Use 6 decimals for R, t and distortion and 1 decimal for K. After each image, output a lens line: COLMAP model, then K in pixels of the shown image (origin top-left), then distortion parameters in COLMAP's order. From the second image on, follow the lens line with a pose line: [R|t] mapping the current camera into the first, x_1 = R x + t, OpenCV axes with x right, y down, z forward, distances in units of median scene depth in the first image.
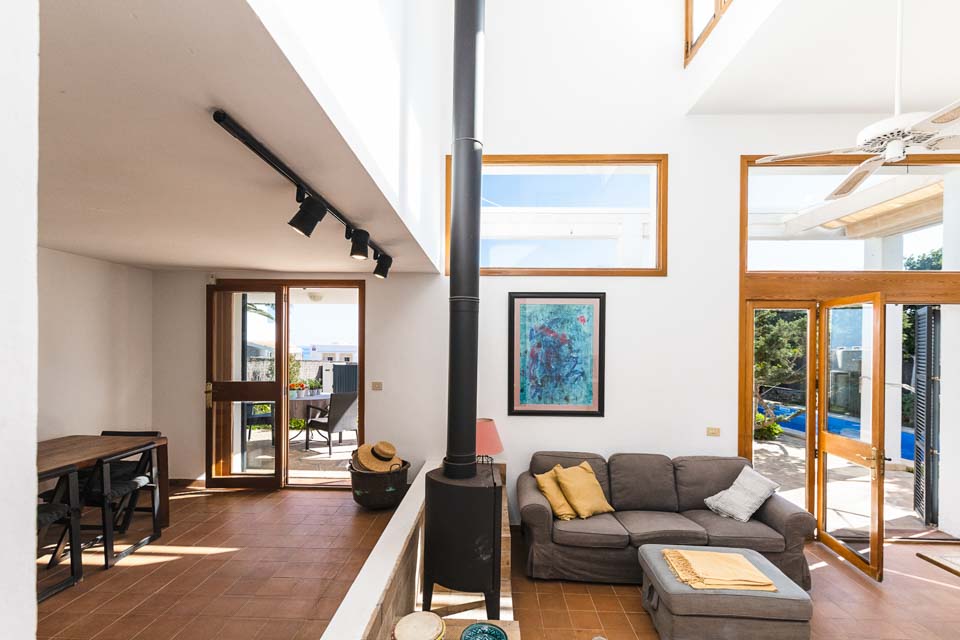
lens RADIAL K [[425.5, 0, 477.9], [0, 425.5, 340.9], [0, 0, 1]] dist [0.002077, 0.000720]
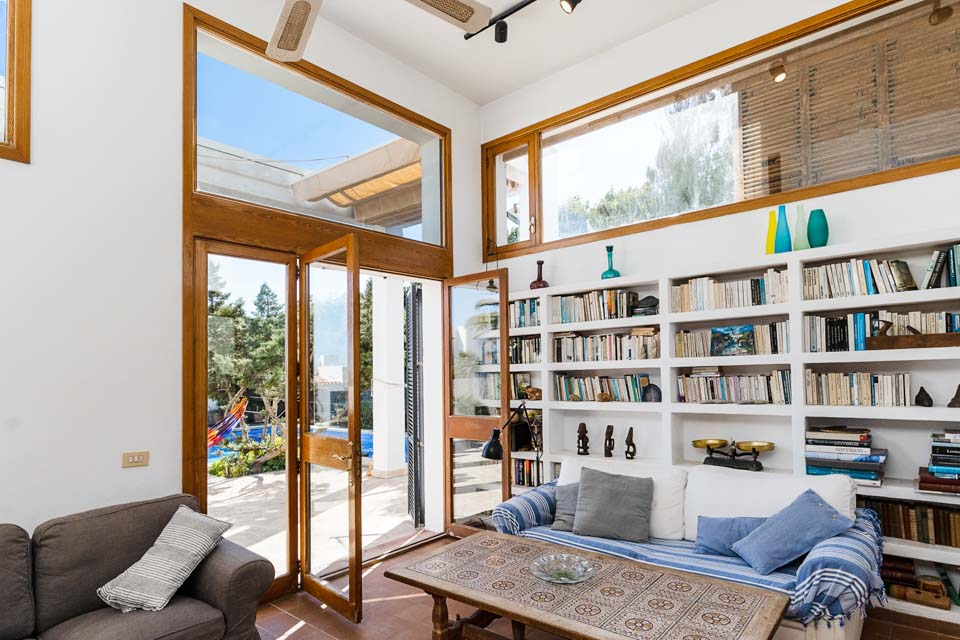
lens RADIAL K [[529.3, 0, 492.3], [0, 529.3, 353.7], [0, 0, 1]] dist [-0.003840, 0.000724]
pose [[0.610742, 0.000659, 0.791830, 0.314574], [0.023226, 0.999554, -0.018747, 0.107053], [-0.791489, 0.029840, 0.610454, 0.215464]]
